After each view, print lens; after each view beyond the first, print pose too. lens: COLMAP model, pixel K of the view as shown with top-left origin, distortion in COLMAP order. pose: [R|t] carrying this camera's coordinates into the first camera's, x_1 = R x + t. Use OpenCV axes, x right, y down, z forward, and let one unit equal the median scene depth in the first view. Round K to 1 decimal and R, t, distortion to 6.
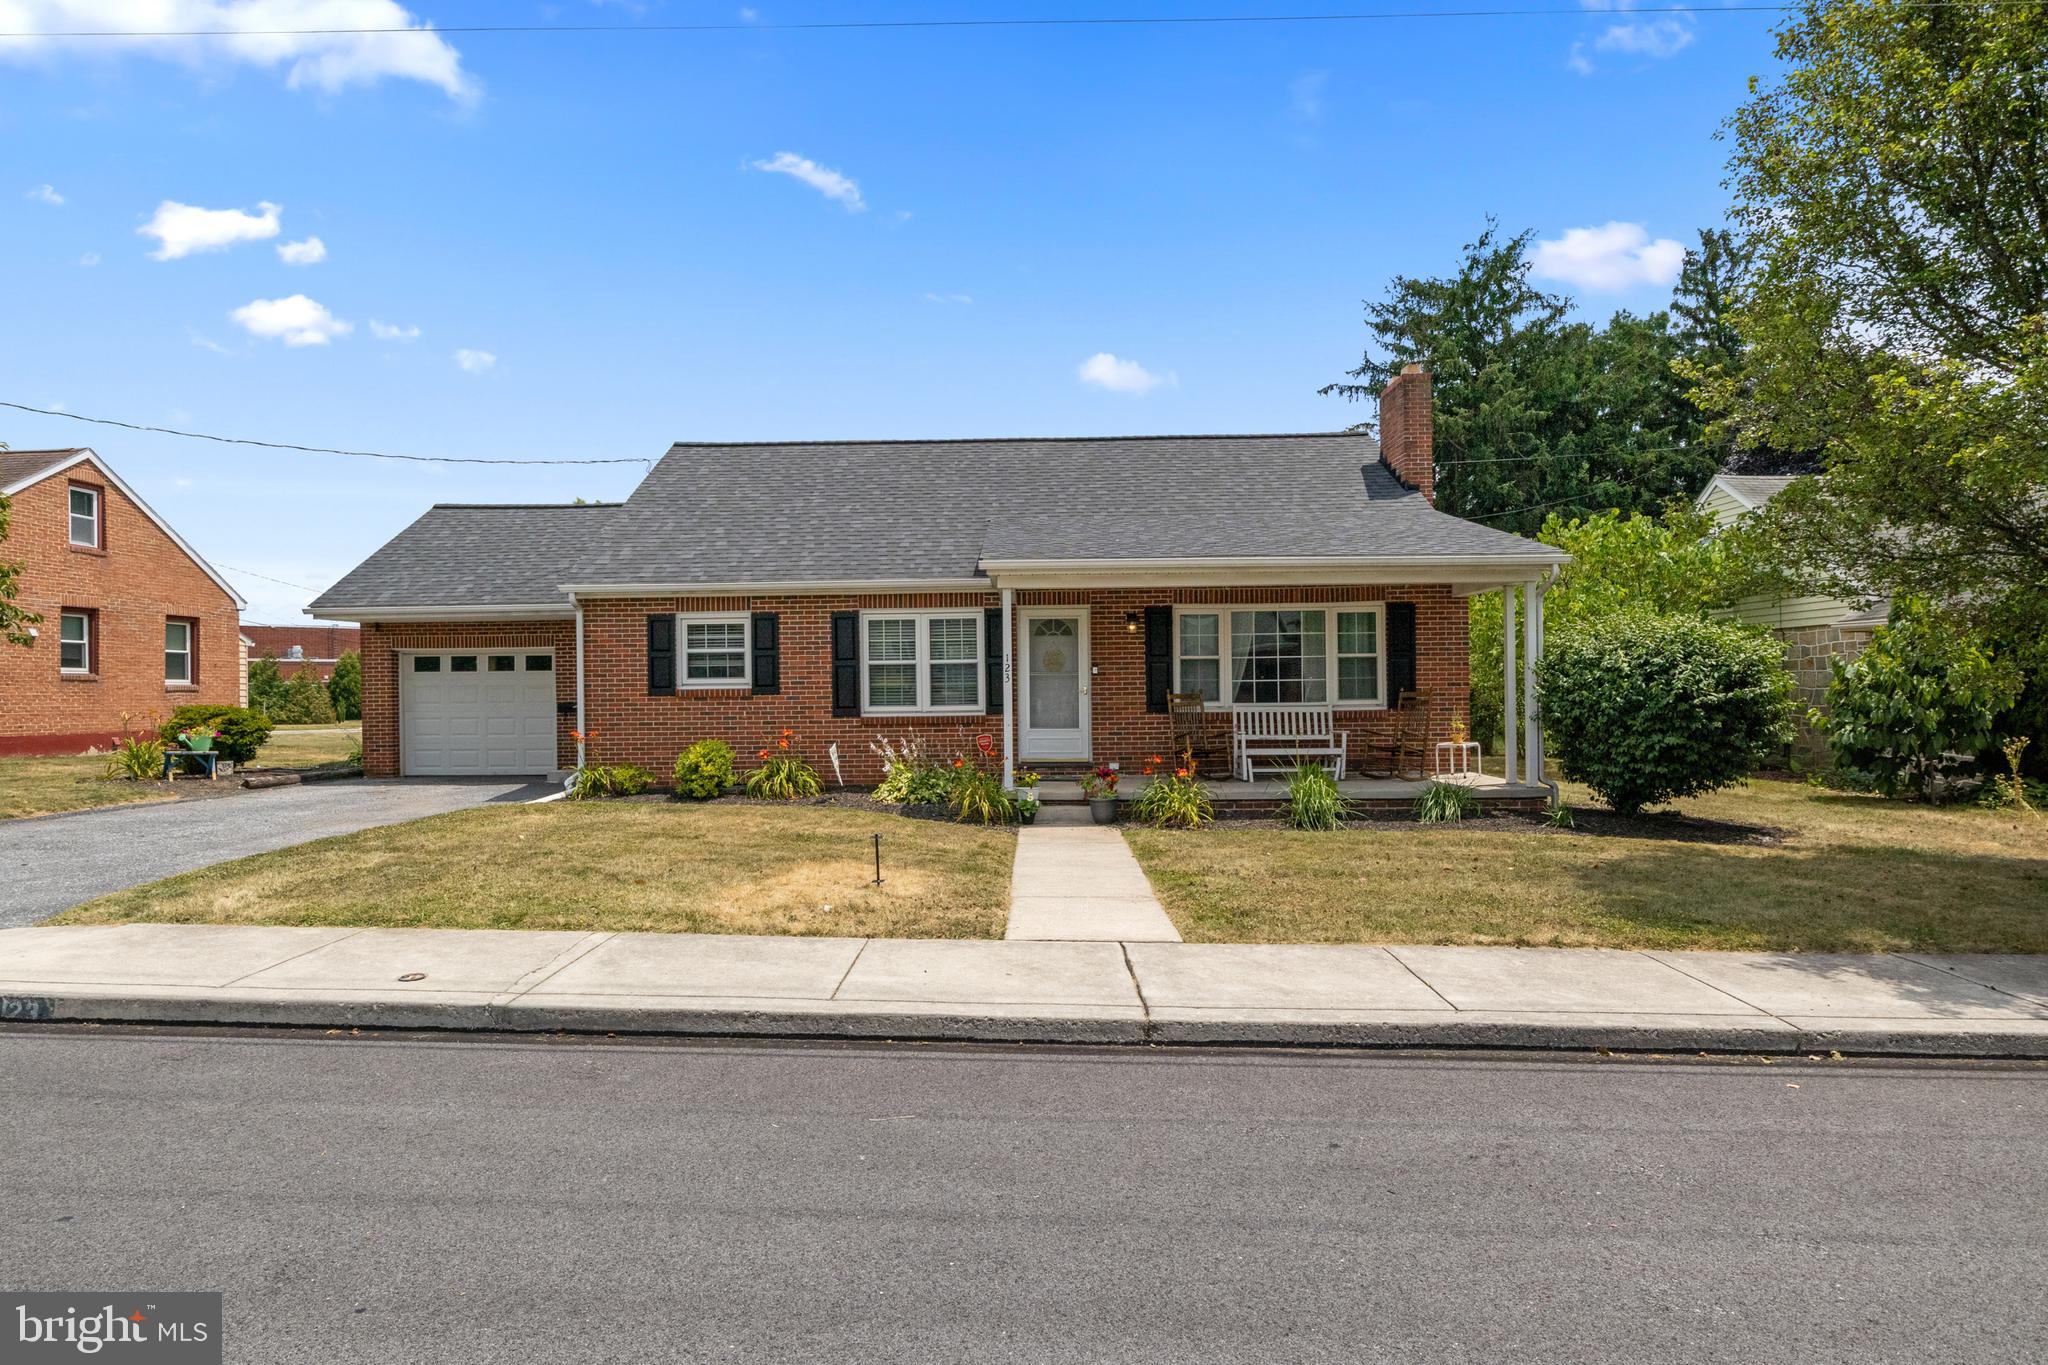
lens RADIAL K [[1072.2, 0, 1018.2], [0, 1072.2, 688.6], [0, 0, 1]] dist [-0.011188, 0.001389]
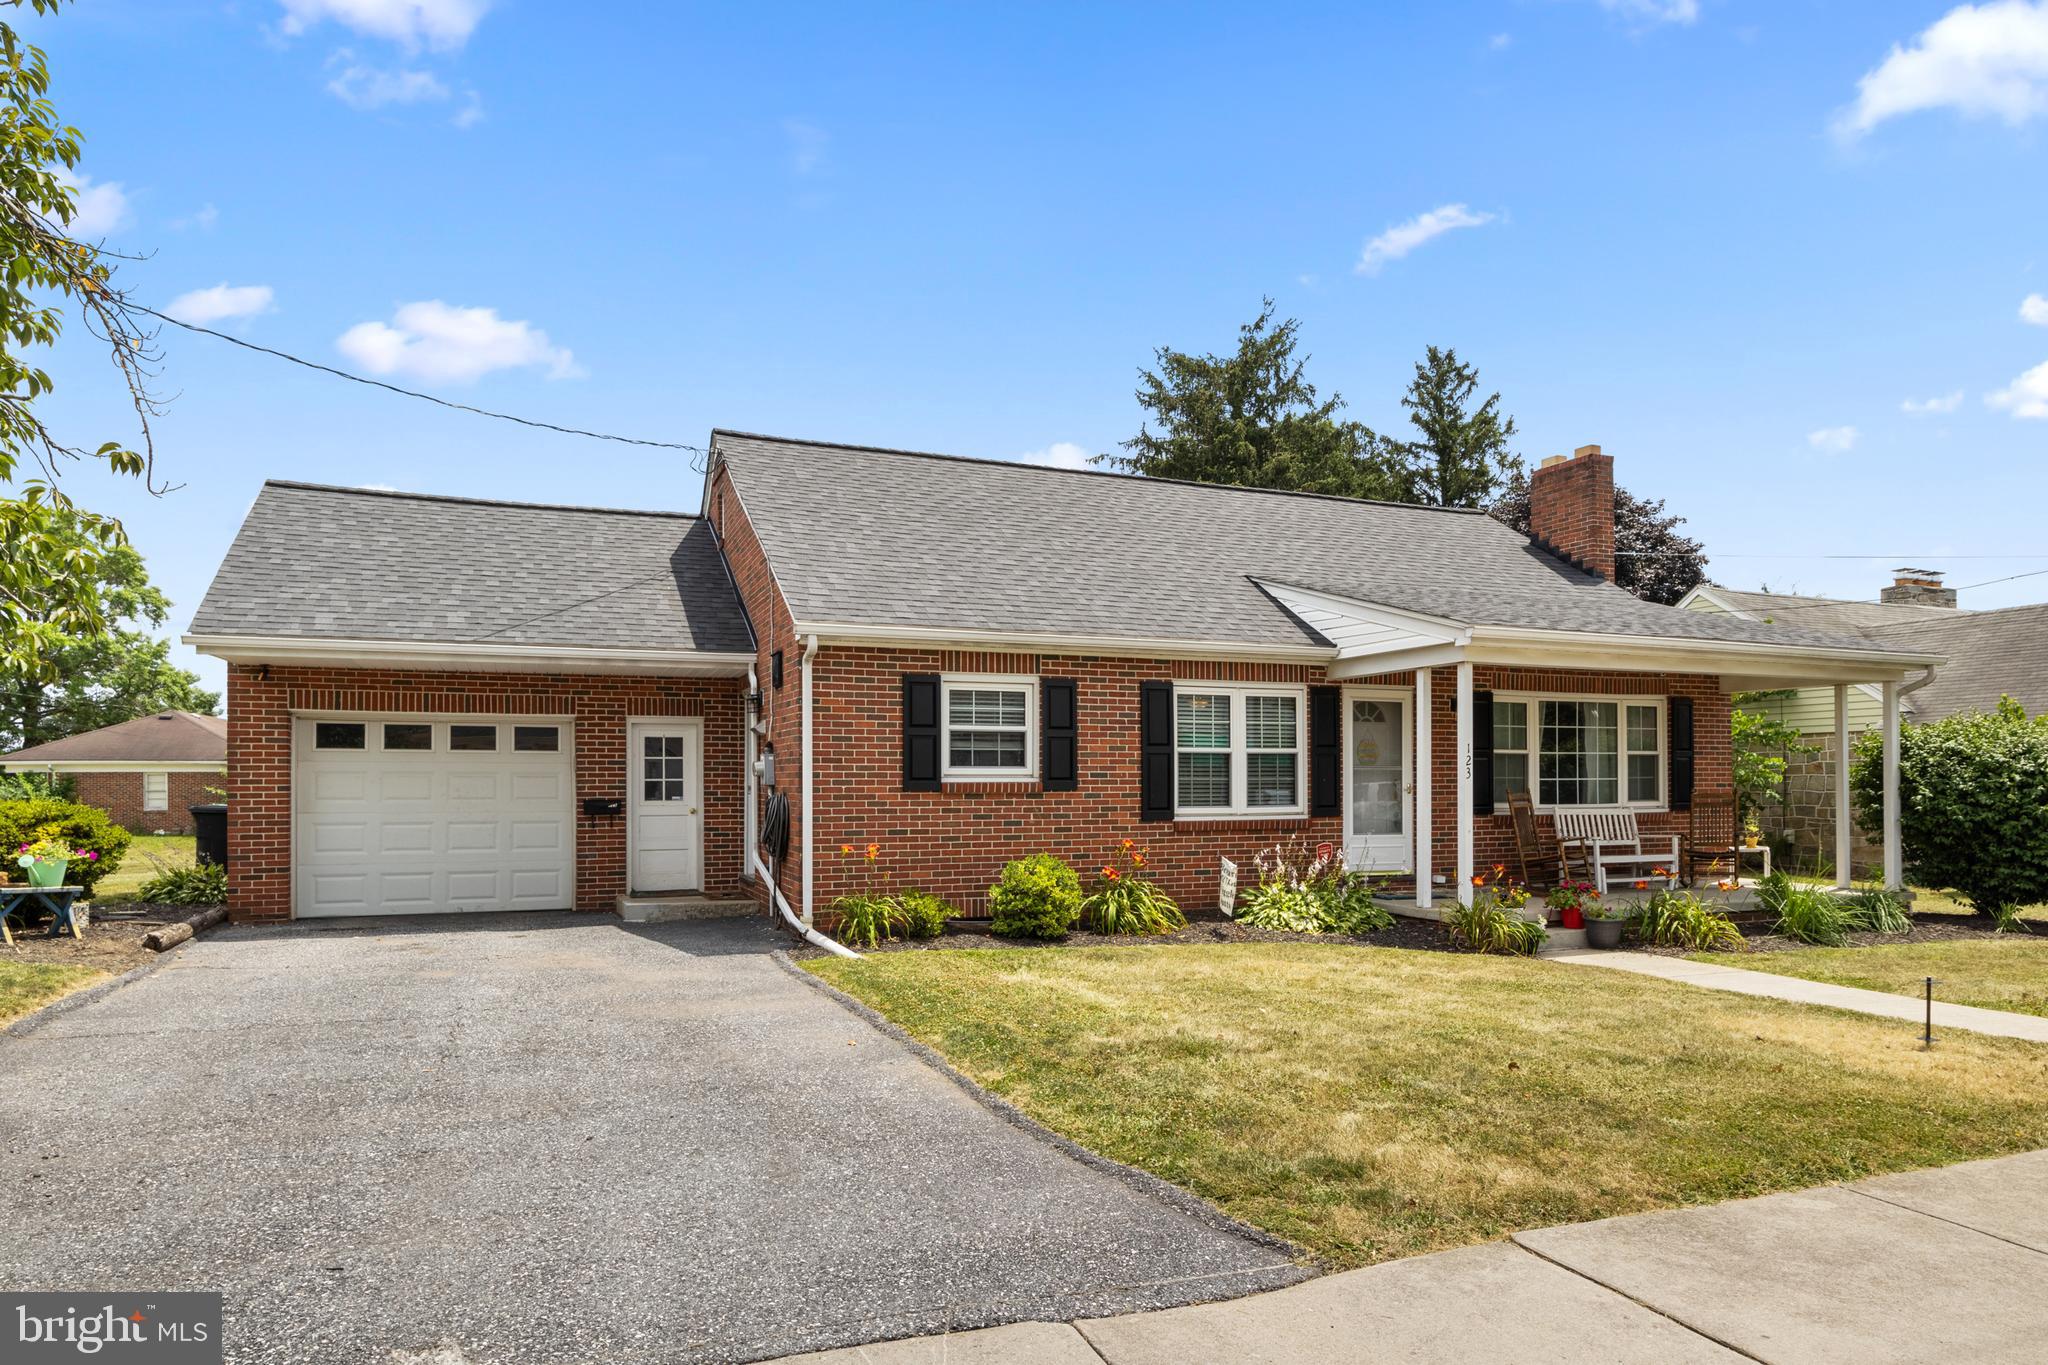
lens RADIAL K [[1215.1, 0, 1046.0], [0, 1215.1, 755.6], [0, 0, 1]] dist [-0.000960, 0.002221]
pose [[0.918561, 0.019025, 0.394822, -0.568773], [-0.010023, 0.999641, -0.024851, 0.002266], [-0.395153, 0.018870, 0.918422, 0.244723]]
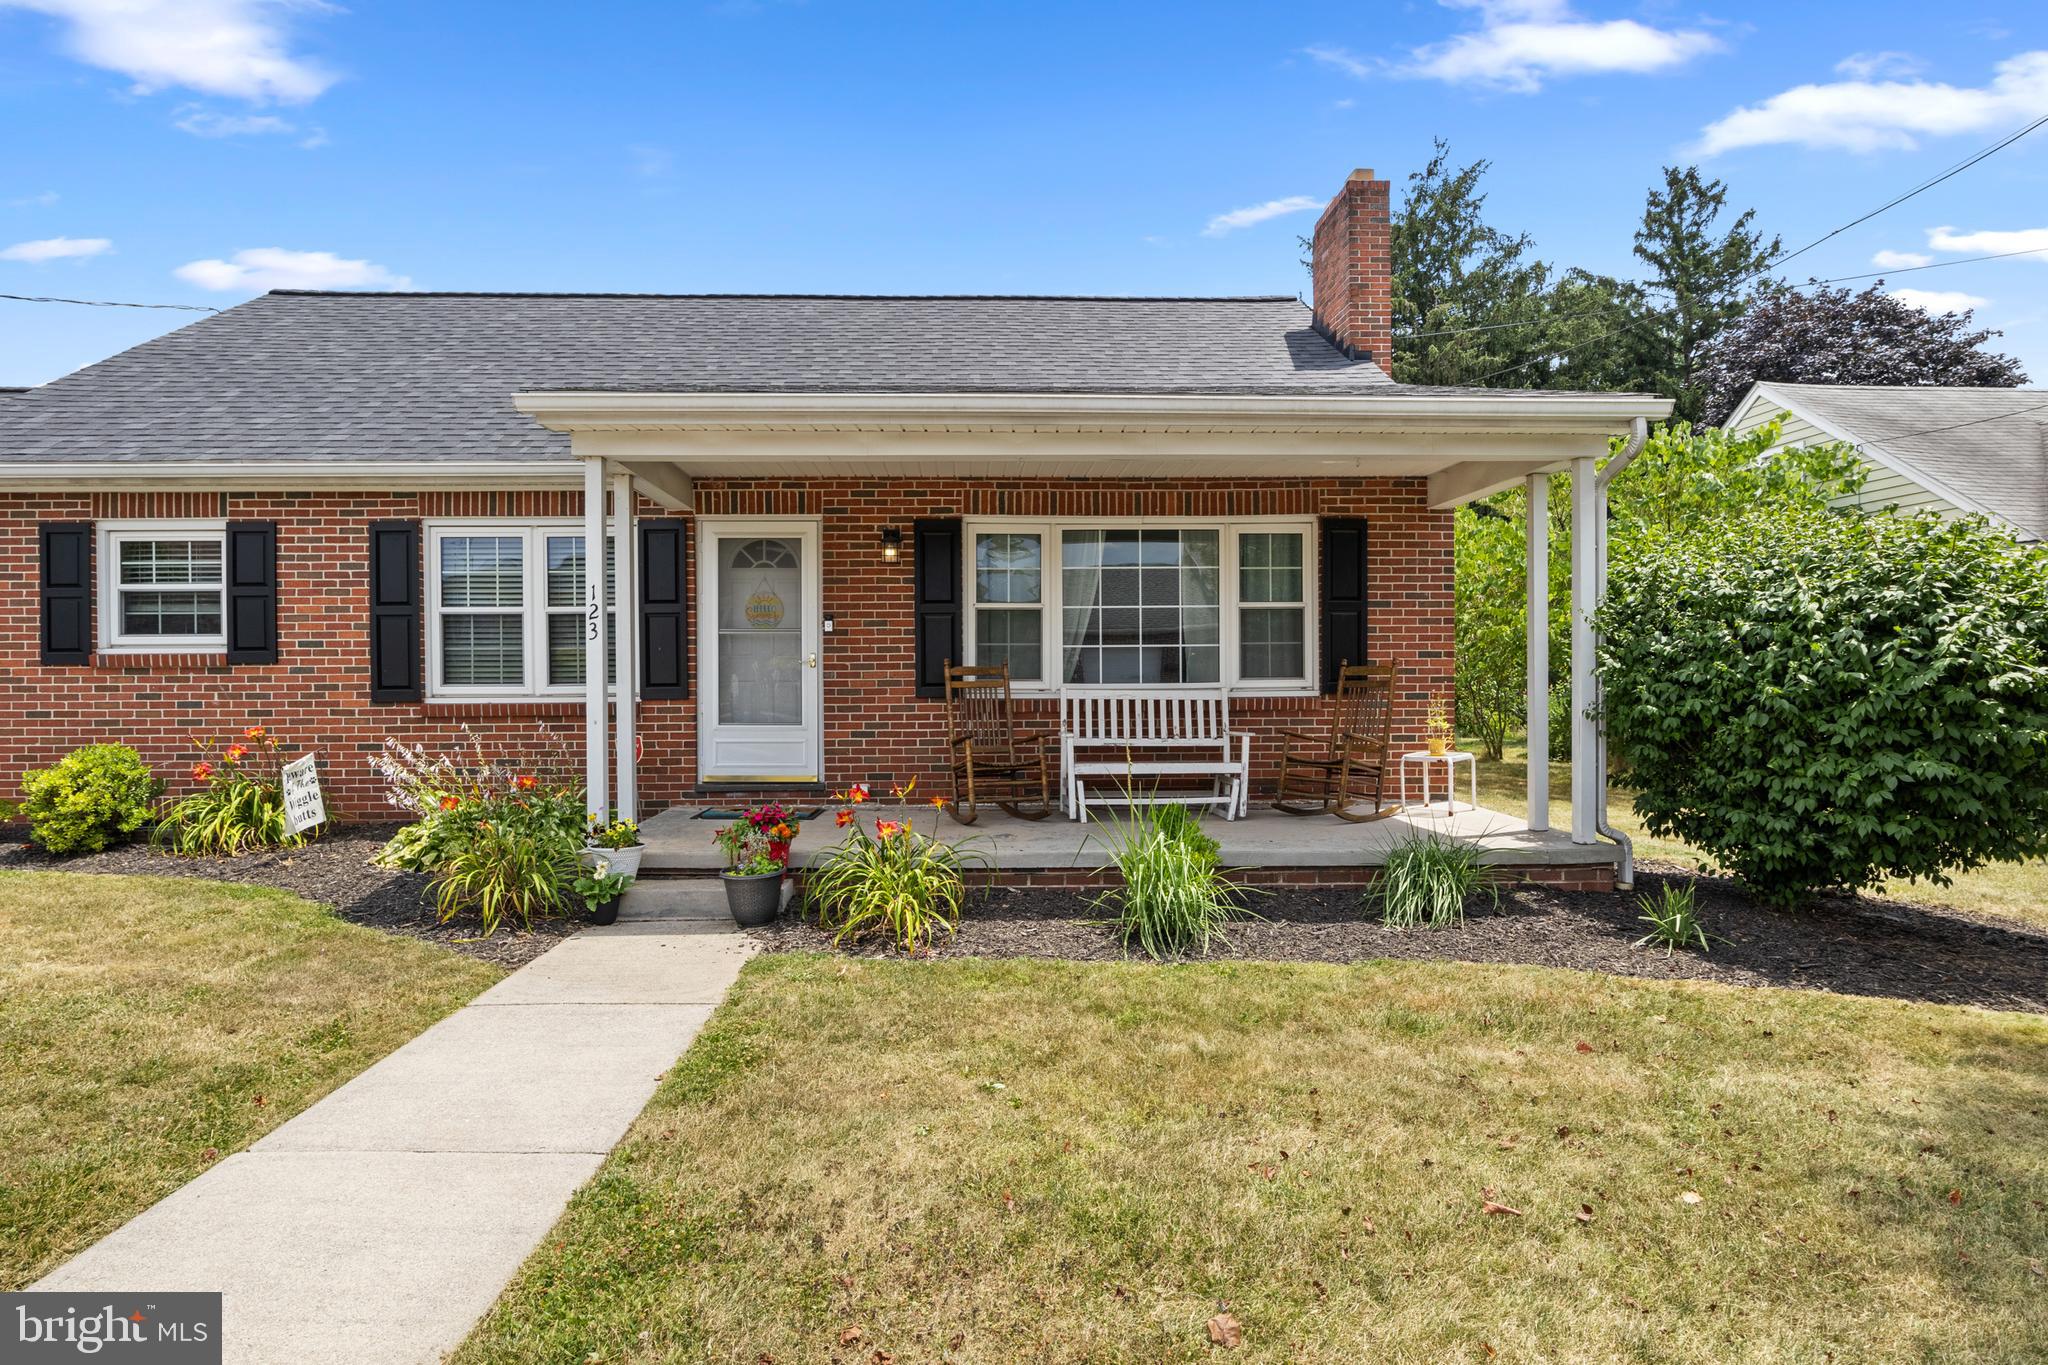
lens RADIAL K [[1072.2, 0, 1009.2], [0, 1072.2, 681.3], [0, 0, 1]] dist [-0.011188, 0.001389]
pose [[0.998809, 0.005870, 0.048429, 0.141223], [-0.006342, 0.999934, 0.009600, 0.006689], [-0.048370, -0.009895, 0.998780, 0.407727]]
